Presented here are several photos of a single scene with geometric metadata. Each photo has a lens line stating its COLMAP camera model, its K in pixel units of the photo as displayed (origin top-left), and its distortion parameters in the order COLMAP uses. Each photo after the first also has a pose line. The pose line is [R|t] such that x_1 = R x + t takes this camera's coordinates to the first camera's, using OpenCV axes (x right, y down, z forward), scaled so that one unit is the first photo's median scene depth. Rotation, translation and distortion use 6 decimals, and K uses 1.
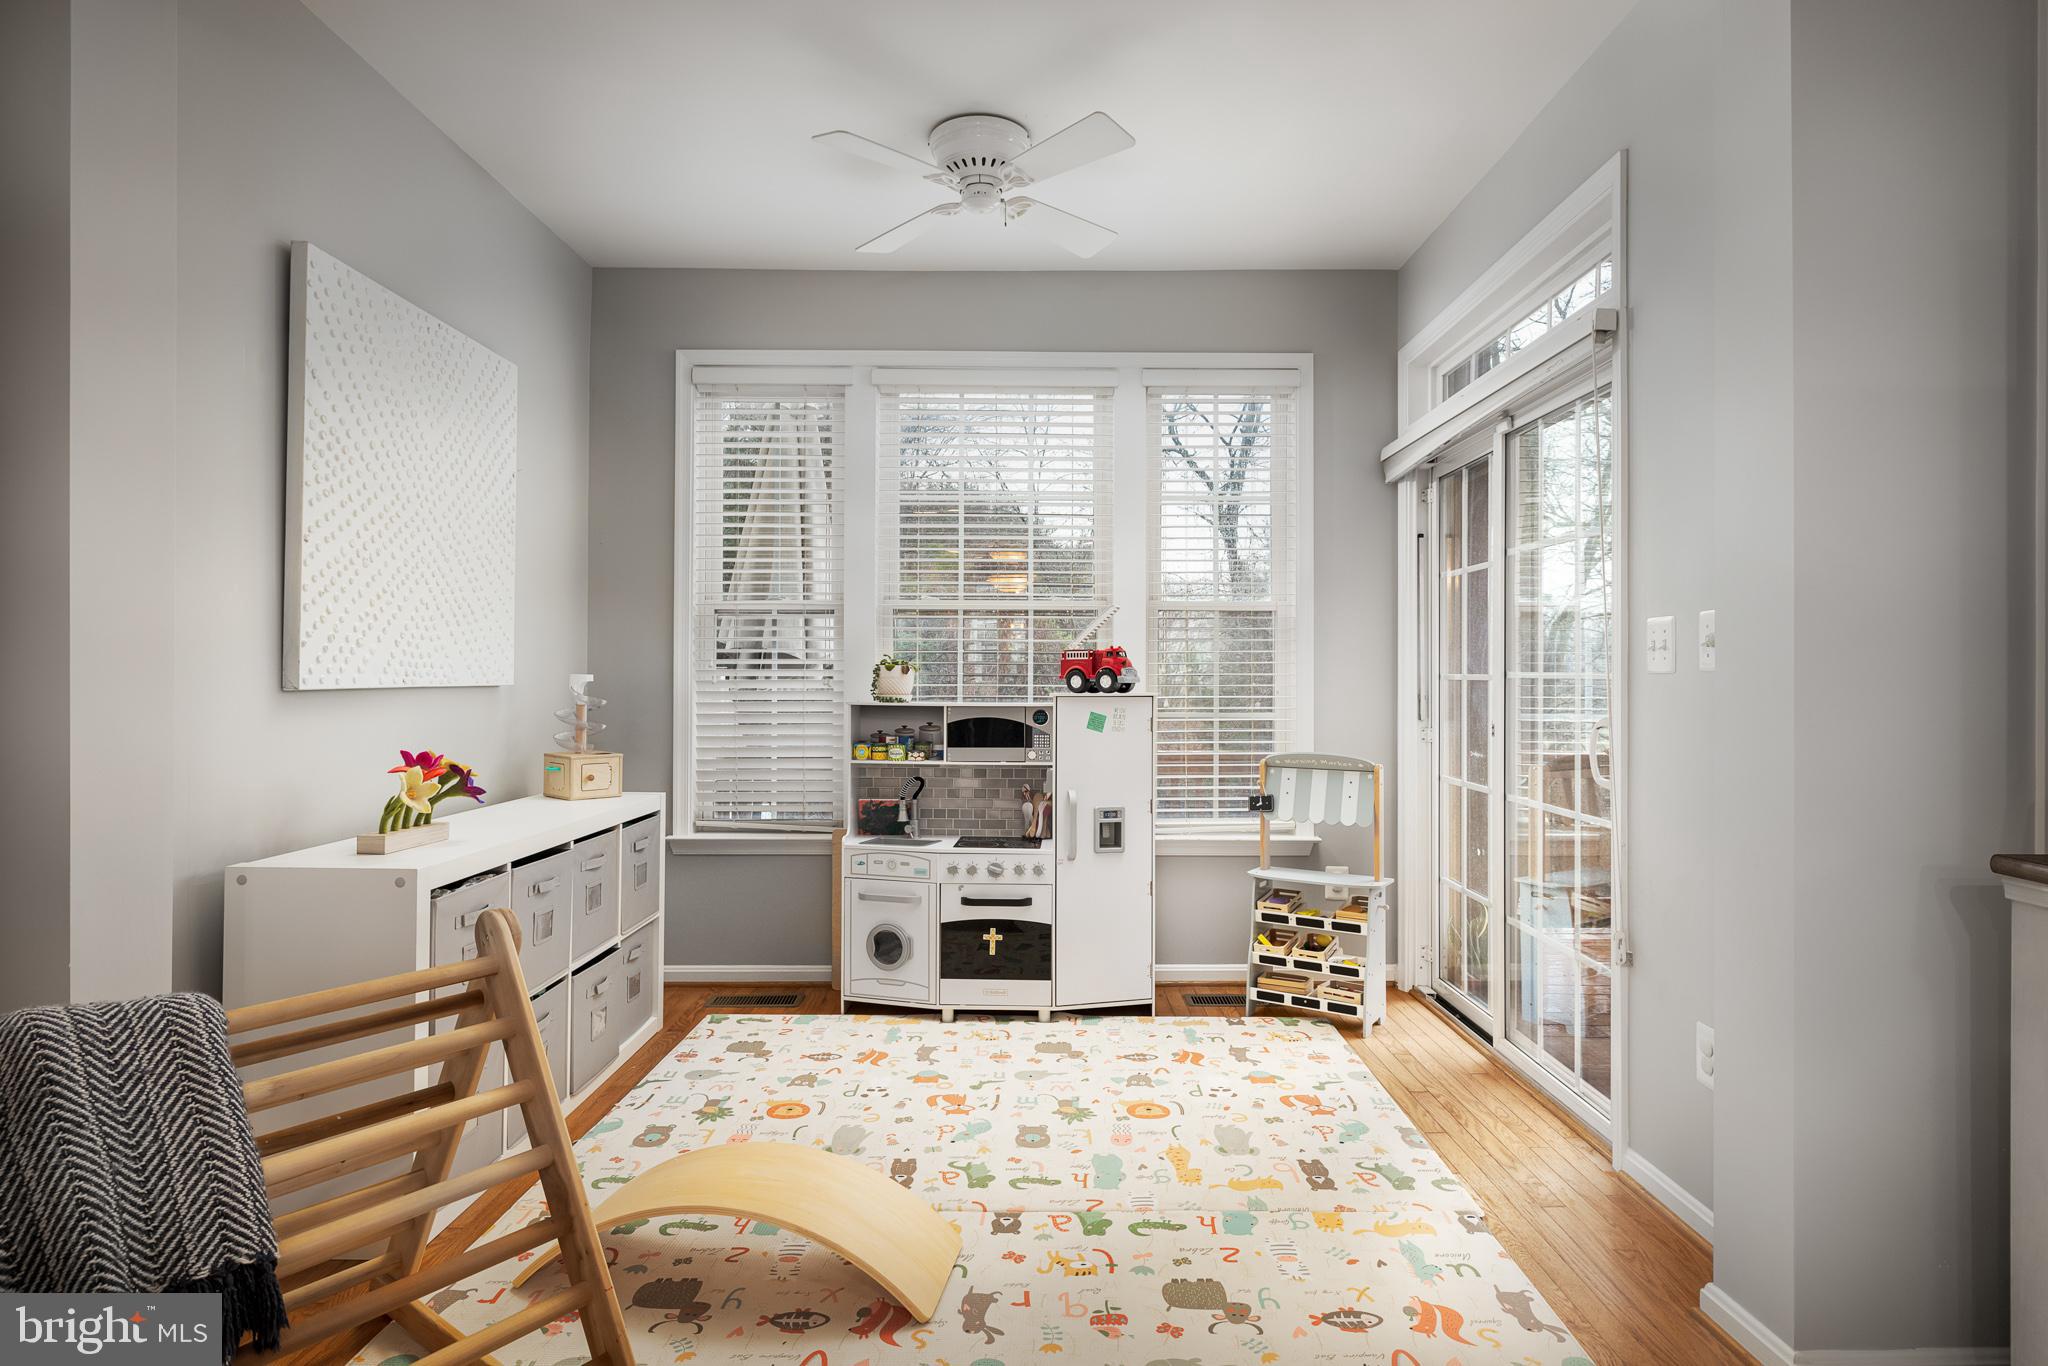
lens RADIAL K [[1111.8, 0, 1038.0], [0, 1111.8, 664.3], [0, 0, 1]] dist [-0.004506, 0.000829]
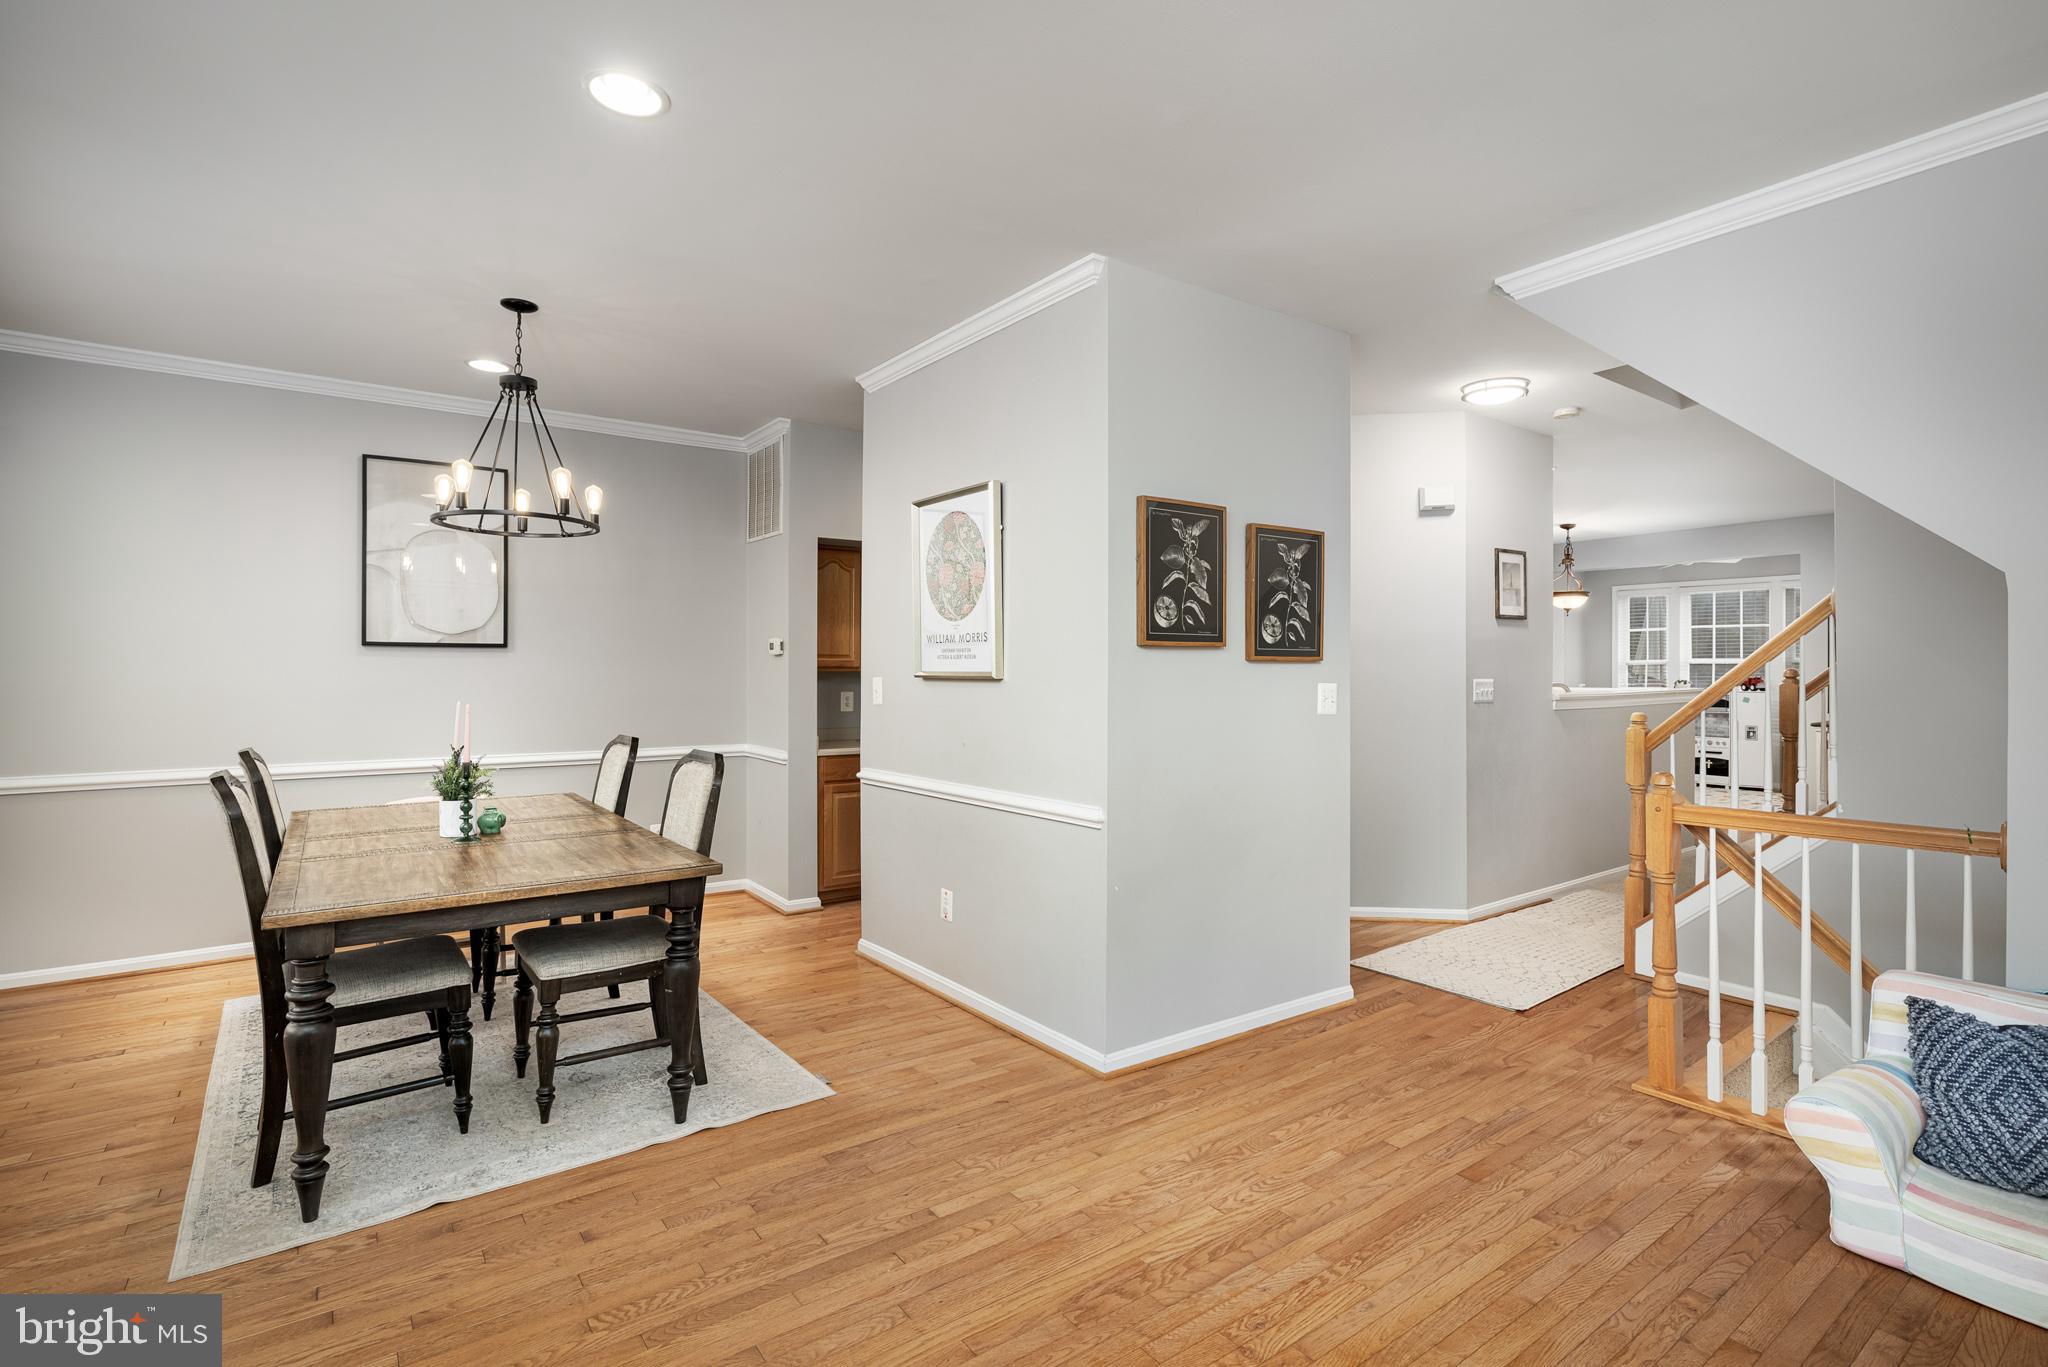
lens RADIAL K [[979.8, 0, 1029.2], [0, 979.8, 675.3], [0, 0, 1]] dist [0.000417, 0.000352]
pose [[0.610102, 0.003452, -0.792315, 1.020593], [-0.001451, 0.999994, 0.003240, -0.025622], [0.792321, -0.000827, 0.610103, -2.363302]]
